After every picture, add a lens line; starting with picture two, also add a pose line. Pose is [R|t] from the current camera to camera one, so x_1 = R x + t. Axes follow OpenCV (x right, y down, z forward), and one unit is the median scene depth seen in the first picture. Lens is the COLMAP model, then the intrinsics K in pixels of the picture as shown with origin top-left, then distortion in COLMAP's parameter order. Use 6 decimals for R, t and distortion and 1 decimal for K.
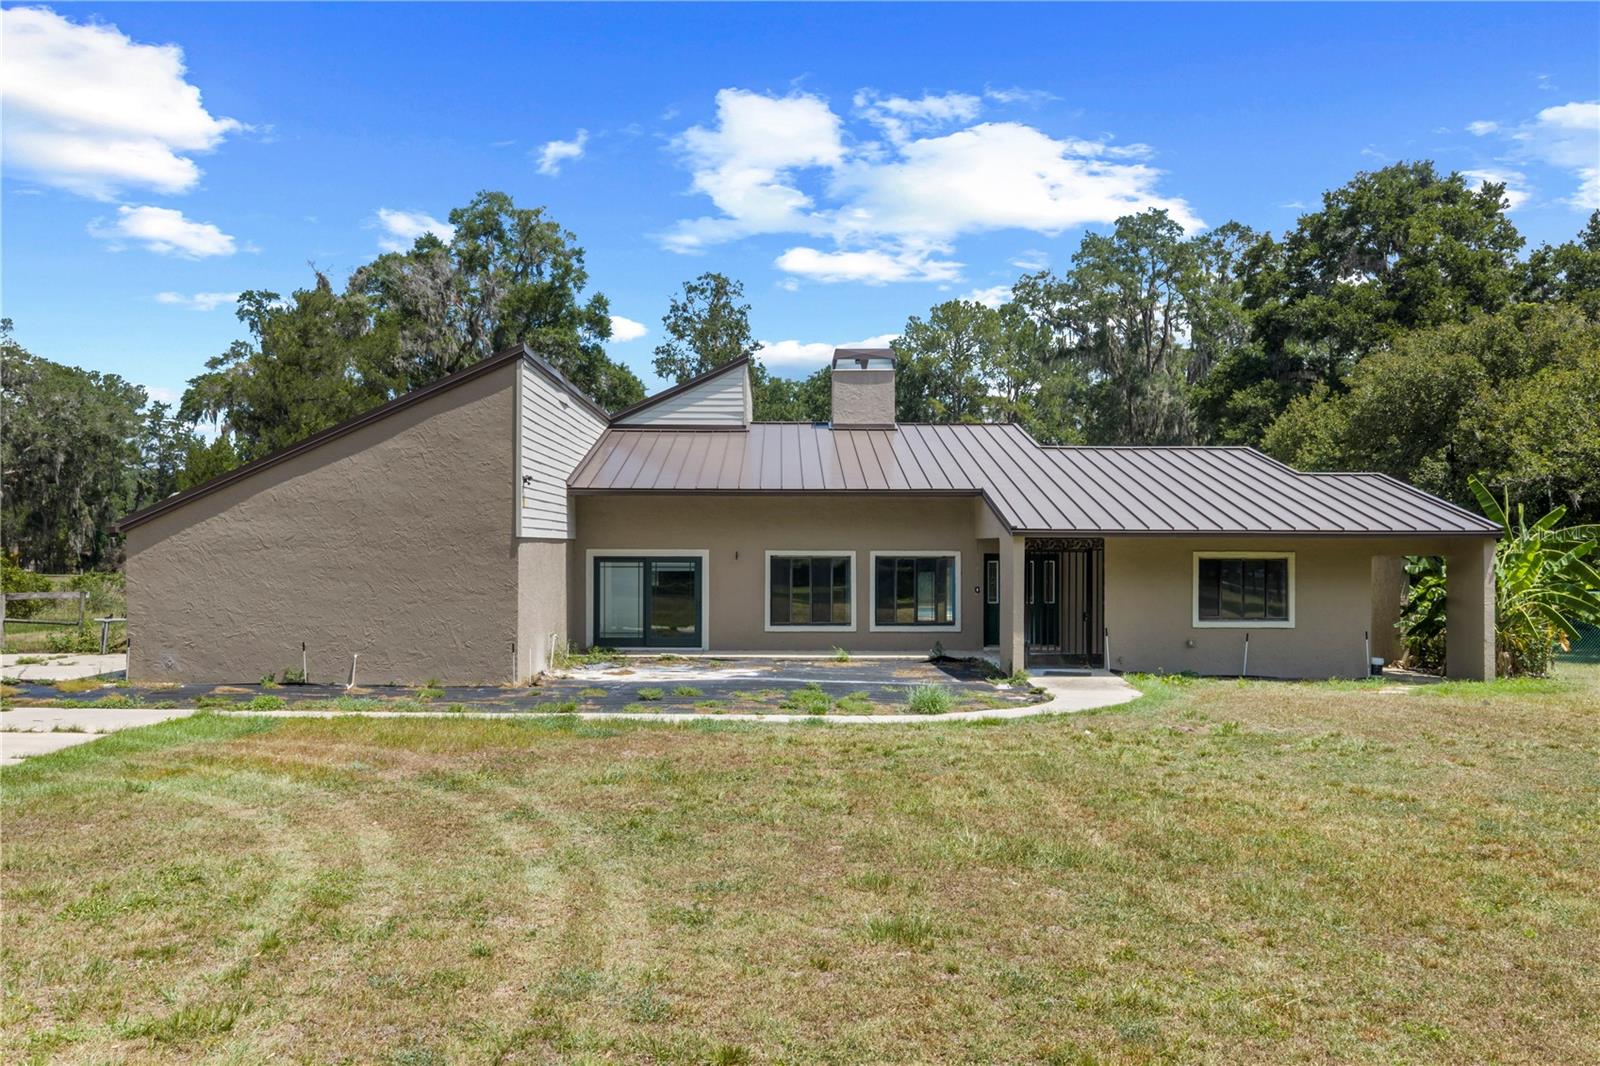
lens RADIAL K [[1321.6, 0, 796.6], [0, 1321.6, 532.7], [0, 0, 1]] dist [0.007766, -0.005365]
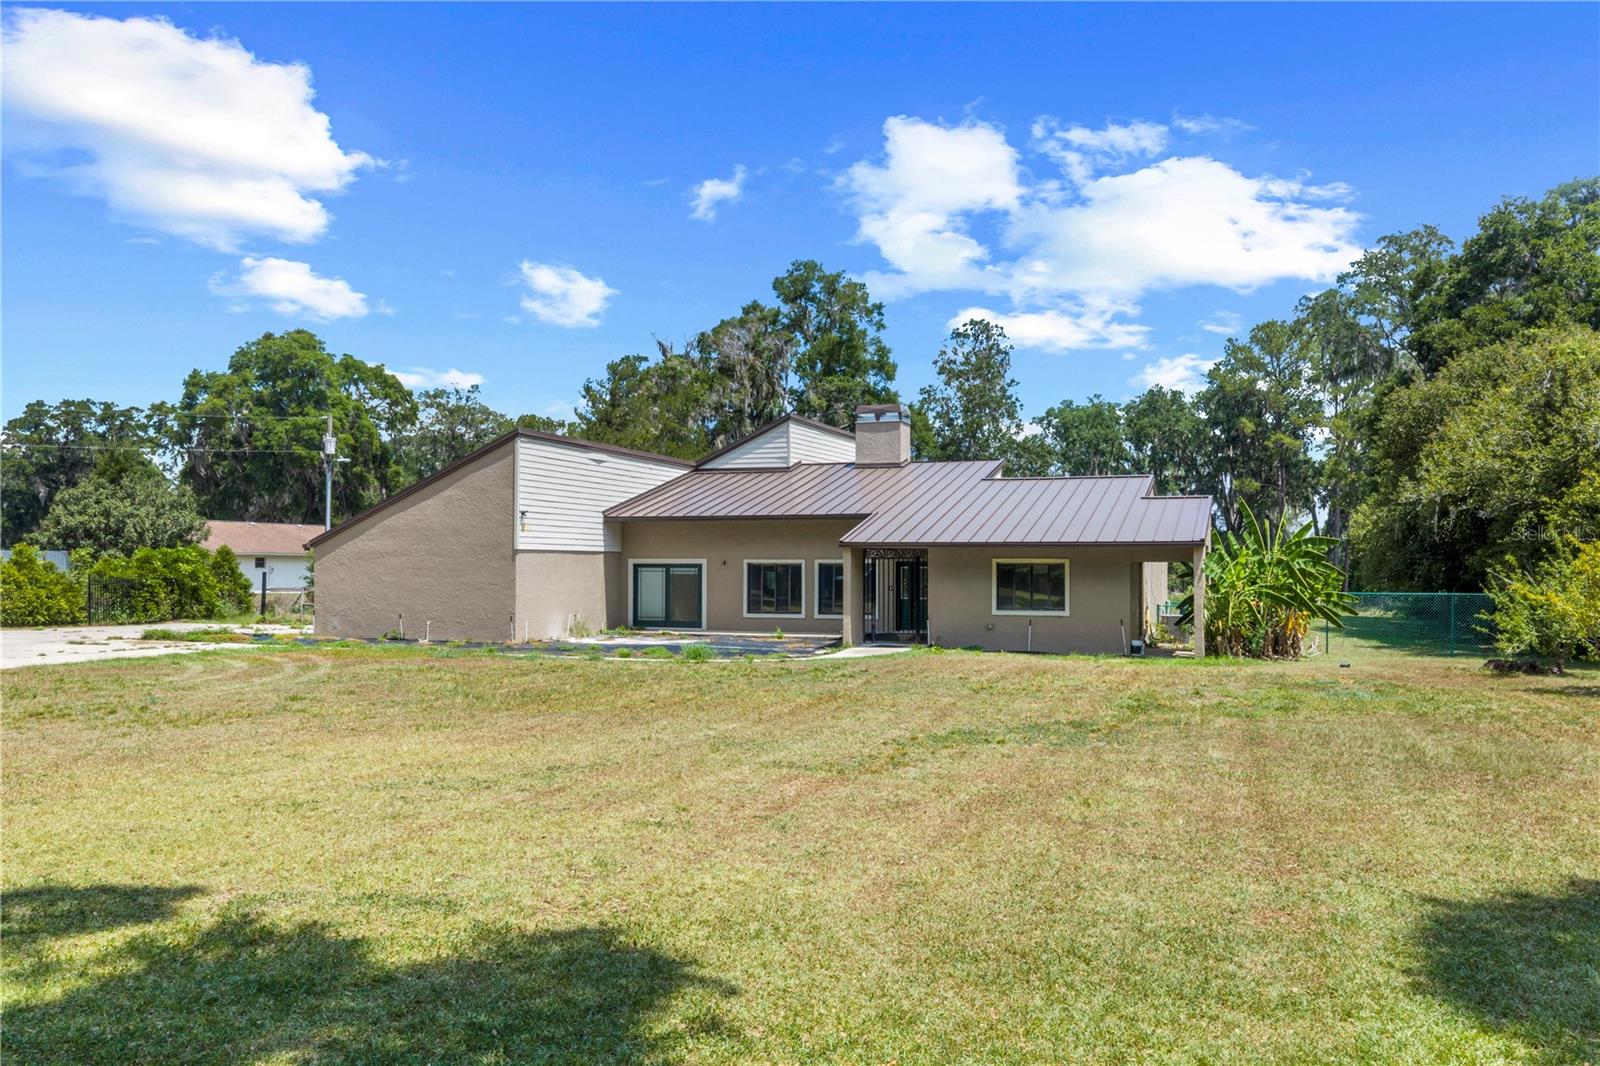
lens RADIAL K [[1321.6, 0, 796.6], [0, 1321.6, 532.7], [0, 0, 1]] dist [0.007766, -0.005365]
pose [[0.935016, -0.010296, -0.354455, 0.523667], [0.004627, 0.999848, -0.016835, 0.009118], [0.354574, 0.014101, 0.934922, -0.284562]]
